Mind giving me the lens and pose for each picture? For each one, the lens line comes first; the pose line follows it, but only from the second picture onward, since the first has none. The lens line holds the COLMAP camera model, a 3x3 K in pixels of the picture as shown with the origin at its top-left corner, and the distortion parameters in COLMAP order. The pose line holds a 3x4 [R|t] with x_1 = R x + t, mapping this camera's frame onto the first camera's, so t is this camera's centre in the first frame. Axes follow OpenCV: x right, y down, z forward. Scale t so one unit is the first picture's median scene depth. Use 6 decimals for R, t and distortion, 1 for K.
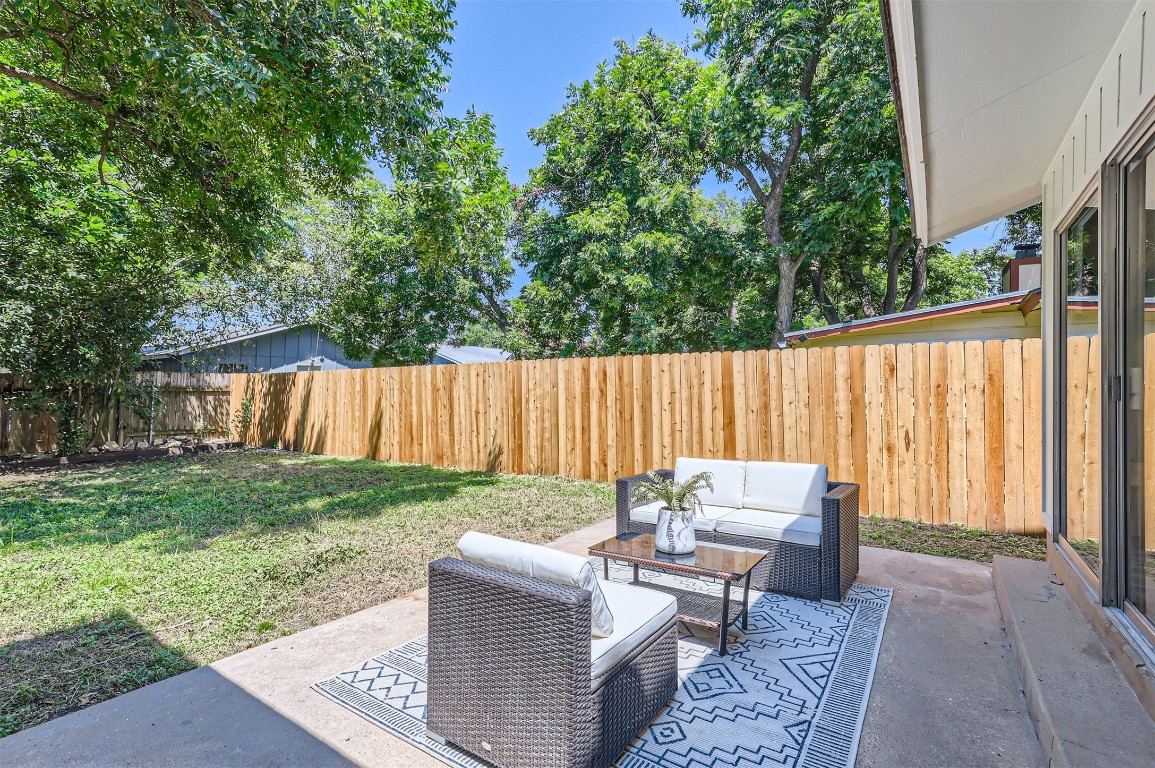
lens RADIAL K [[524.7, 0, 577.6], [0, 524.7, 389.8], [0, 0, 1]] dist [0.000917, 0.000160]
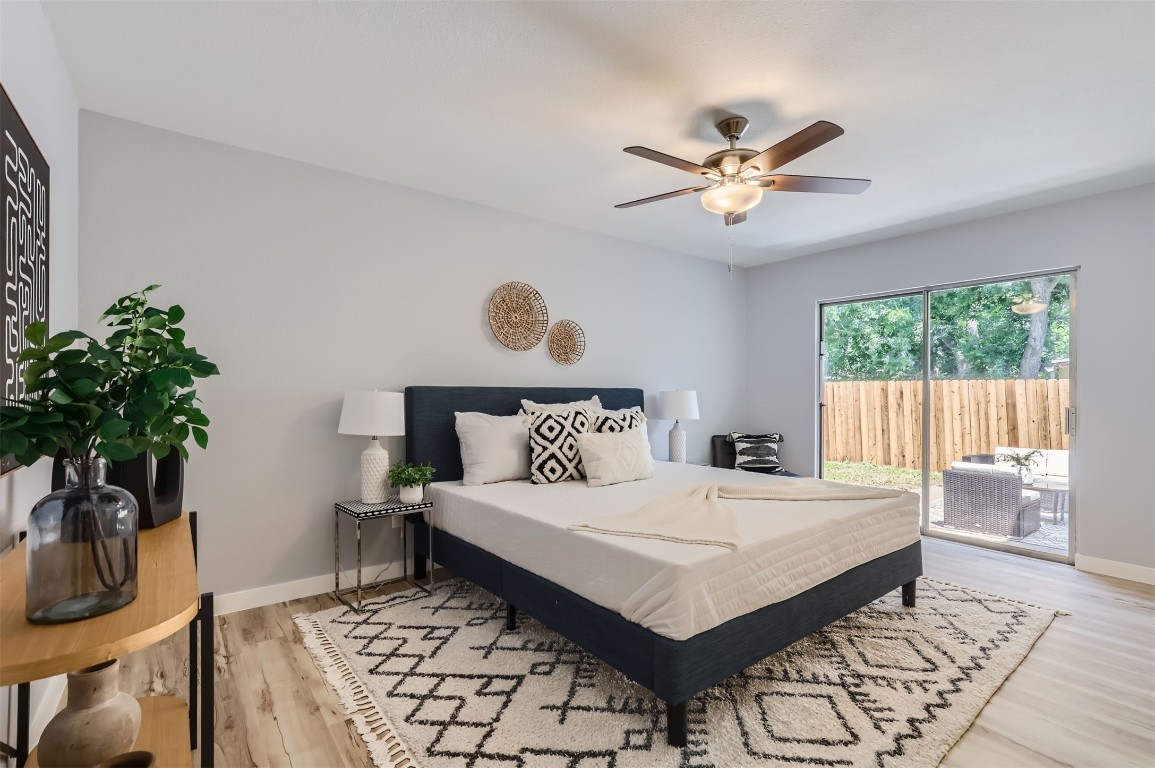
lens RADIAL K [[524.7, 0, 580.2], [0, 524.7, 381.1], [0, 0, 1]] dist [0.000917, 0.000160]
pose [[0.949618, 0.003532, -0.313389, -0.336275], [-0.011644, 0.999644, -0.024019, -0.017814], [0.313192, 0.026459, 0.949321, -0.651737]]
